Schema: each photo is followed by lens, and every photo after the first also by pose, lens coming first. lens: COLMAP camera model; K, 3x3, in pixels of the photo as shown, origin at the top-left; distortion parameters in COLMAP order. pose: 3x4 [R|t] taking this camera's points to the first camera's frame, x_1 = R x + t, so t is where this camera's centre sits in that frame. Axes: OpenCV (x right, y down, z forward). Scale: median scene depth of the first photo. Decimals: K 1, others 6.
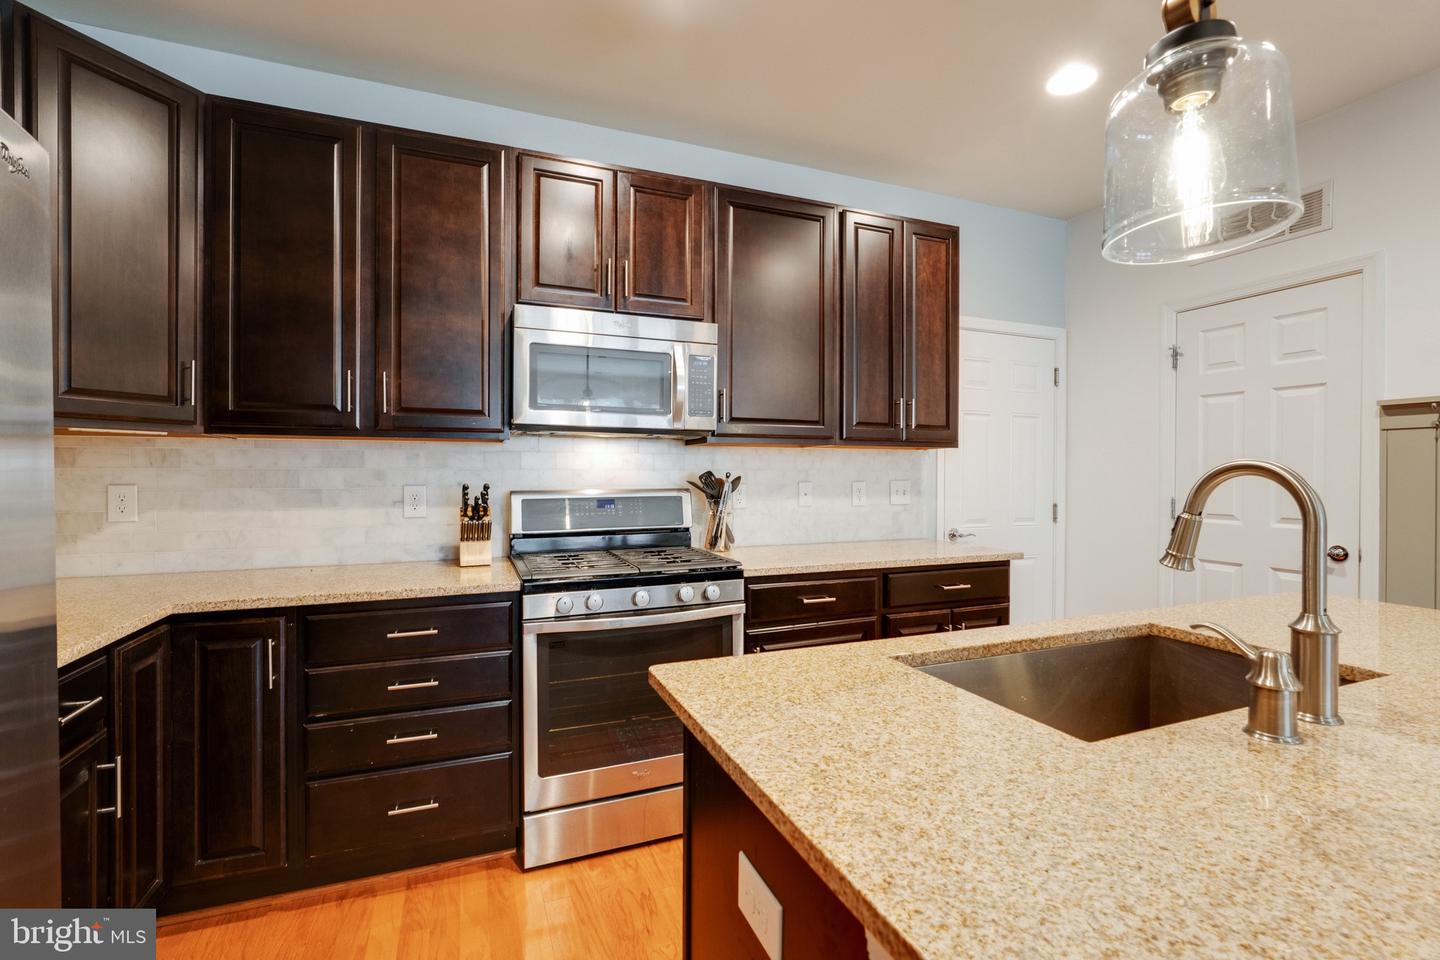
lens RADIAL K [[636.7, 0, 713.4], [0, 636.7, 480.6], [0, 0, 1]] dist [-0.016596, 0.003827]
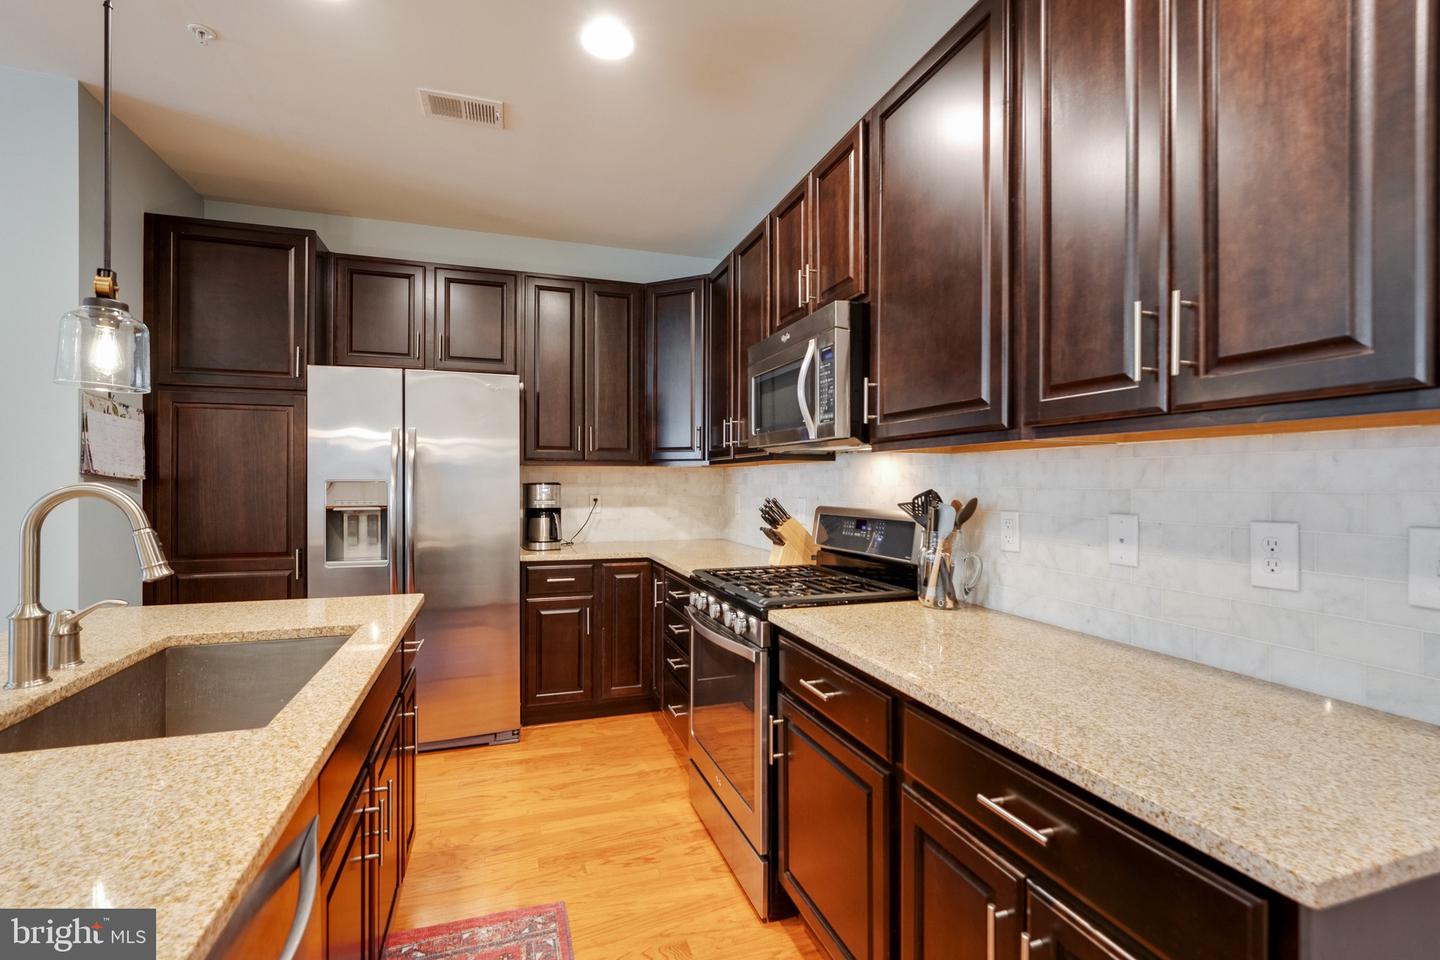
lens RADIAL K [[636.7, 0, 724.0], [0, 636.7, 474.4], [0, 0, 1]] dist [-0.016596, 0.003827]
pose [[-0.038248, -0.012799, -0.999186, 0.816825], [-0.016081, 0.999796, -0.012191, -0.022649], [0.999139, 0.015601, -0.038446, 0.916406]]
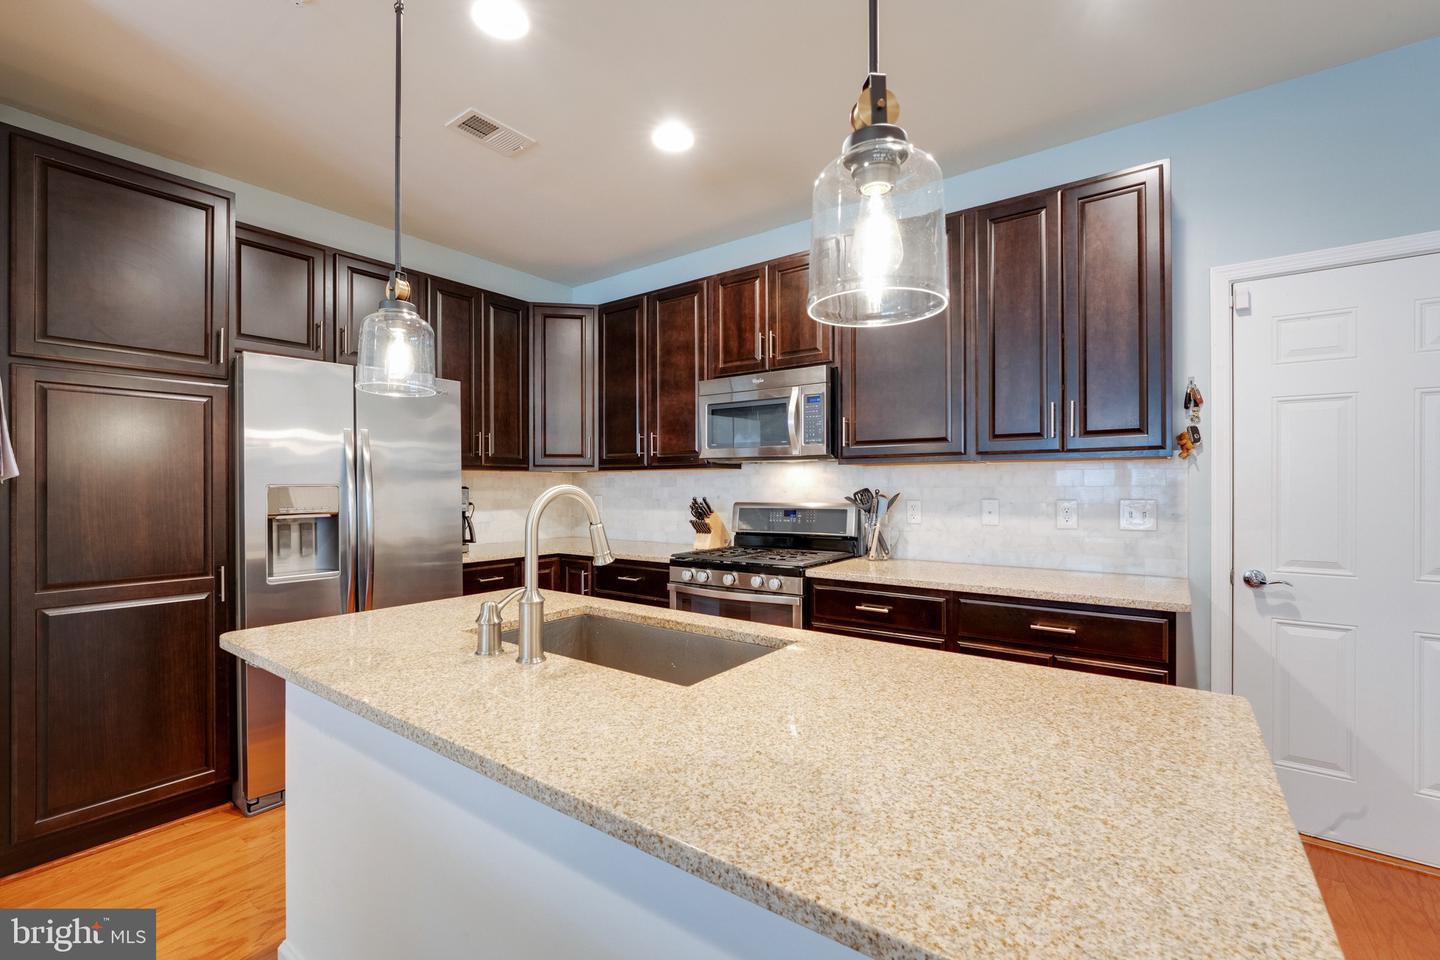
lens RADIAL K [[636.7, 0, 715.9], [0, 636.7, 483.4], [0, 0, 1]] dist [-0.016596, 0.003827]
pose [[0.520661, -0.007880, -0.853727, 0.943720], [-0.006960, 0.999885, -0.013474, -0.007332], [0.853735, 0.012958, 0.520547, 0.209659]]
